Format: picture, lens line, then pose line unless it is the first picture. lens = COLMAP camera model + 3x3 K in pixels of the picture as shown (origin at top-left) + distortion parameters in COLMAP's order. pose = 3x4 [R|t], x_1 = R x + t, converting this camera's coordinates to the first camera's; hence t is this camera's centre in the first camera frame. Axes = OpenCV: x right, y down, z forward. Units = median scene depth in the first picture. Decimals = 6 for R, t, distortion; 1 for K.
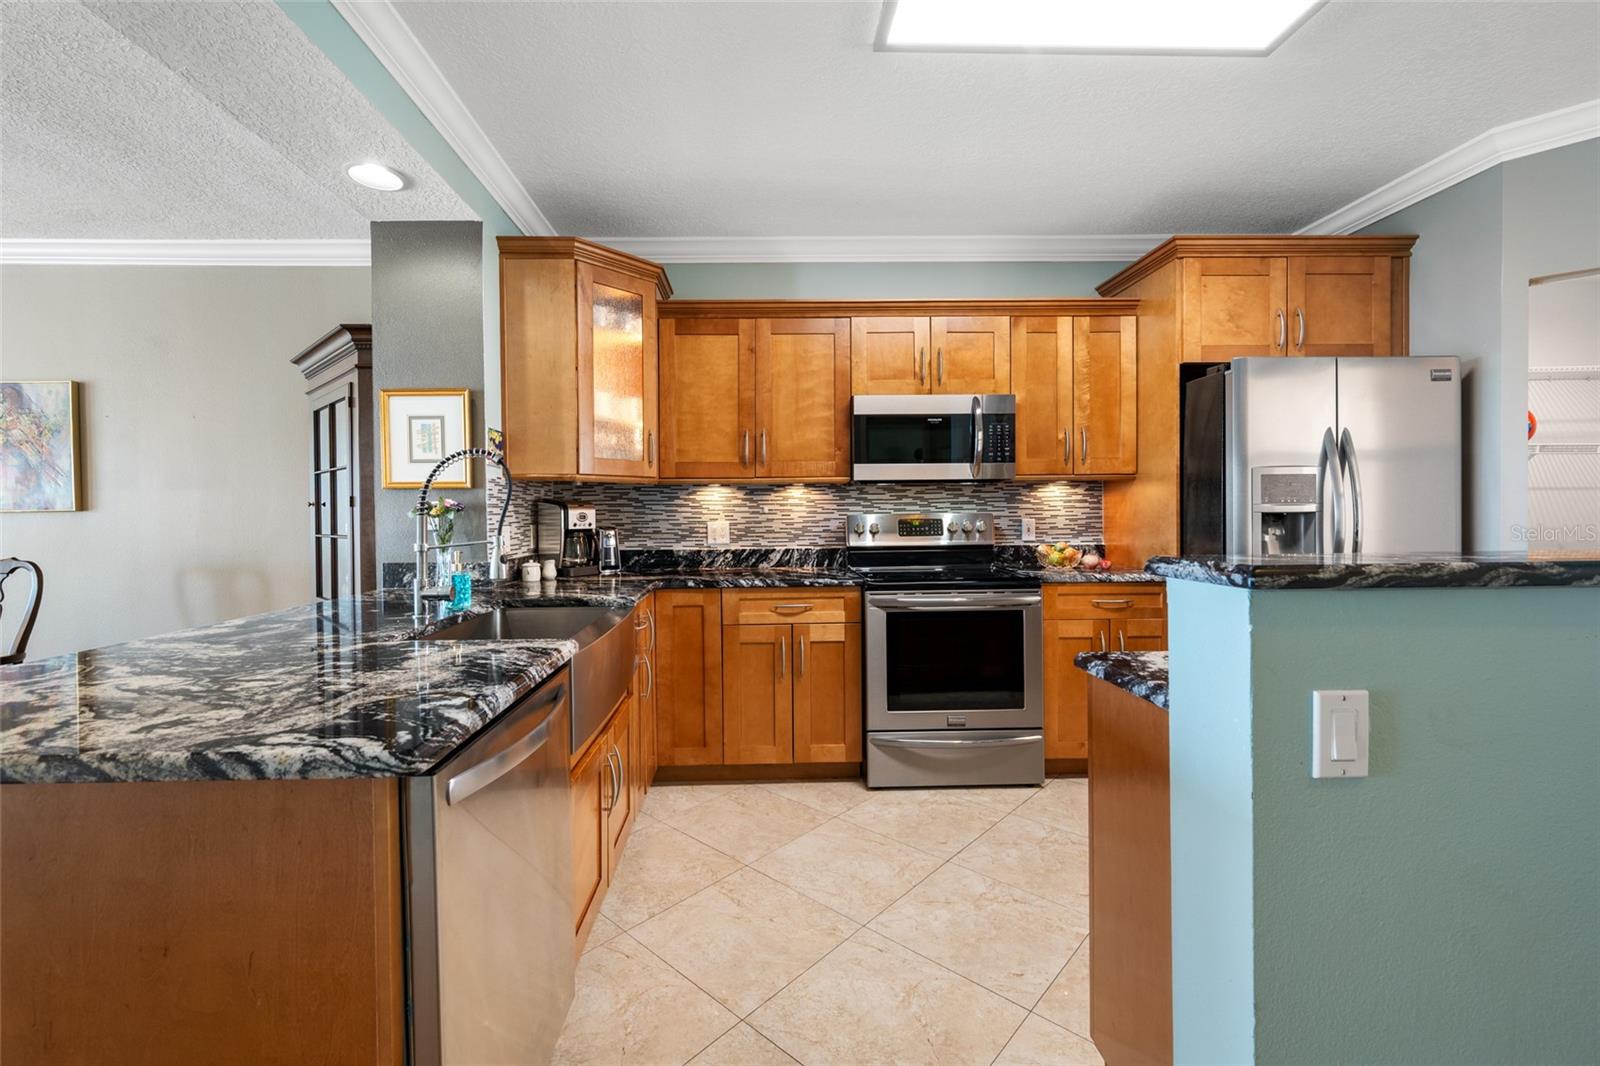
lens RADIAL K [[708.3, 0, 710.4], [0, 708.3, 528.3], [0, 0, 1]] dist [0.000154, -0.000135]
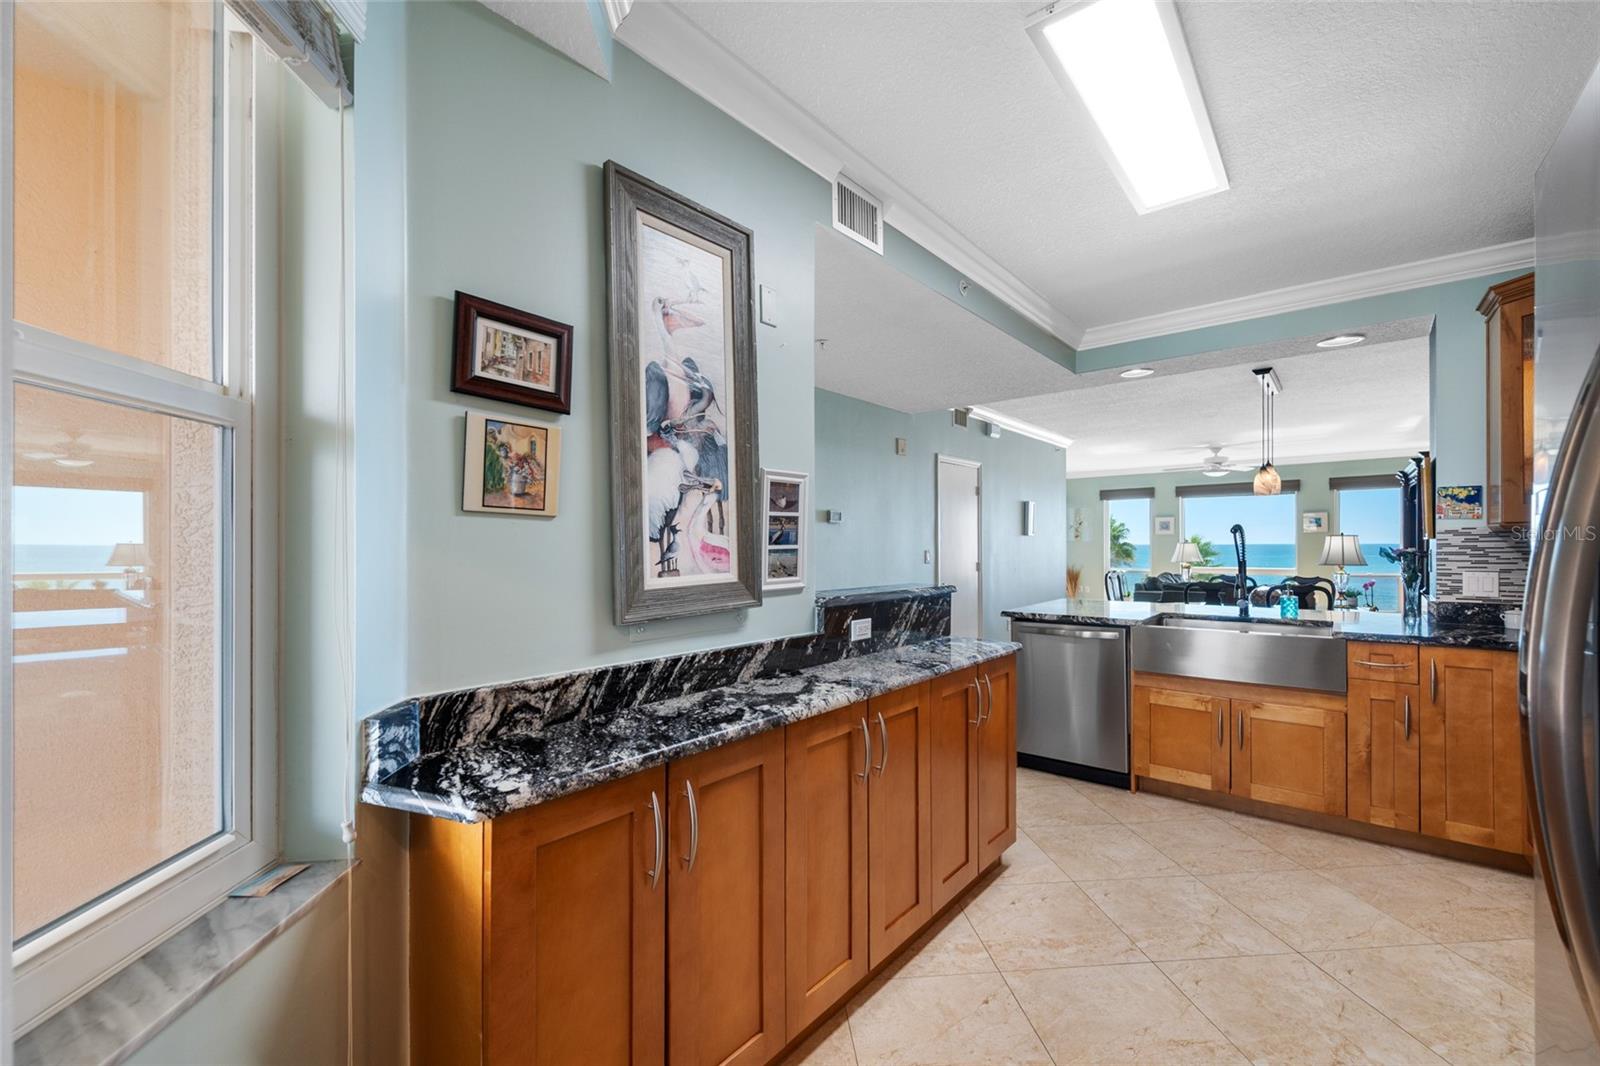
lens RADIAL K [[643.0, 0, 803.6], [0, 643.0, 543.8], [0, 0, 1]] dist [-0.000378, -0.000067]
pose [[-0.654486, 0.012434, -0.755972, 0.930601], [-0.000924, 0.999851, 0.017245, -0.051168], [0.756074, 0.011985, -0.654377, 0.709997]]
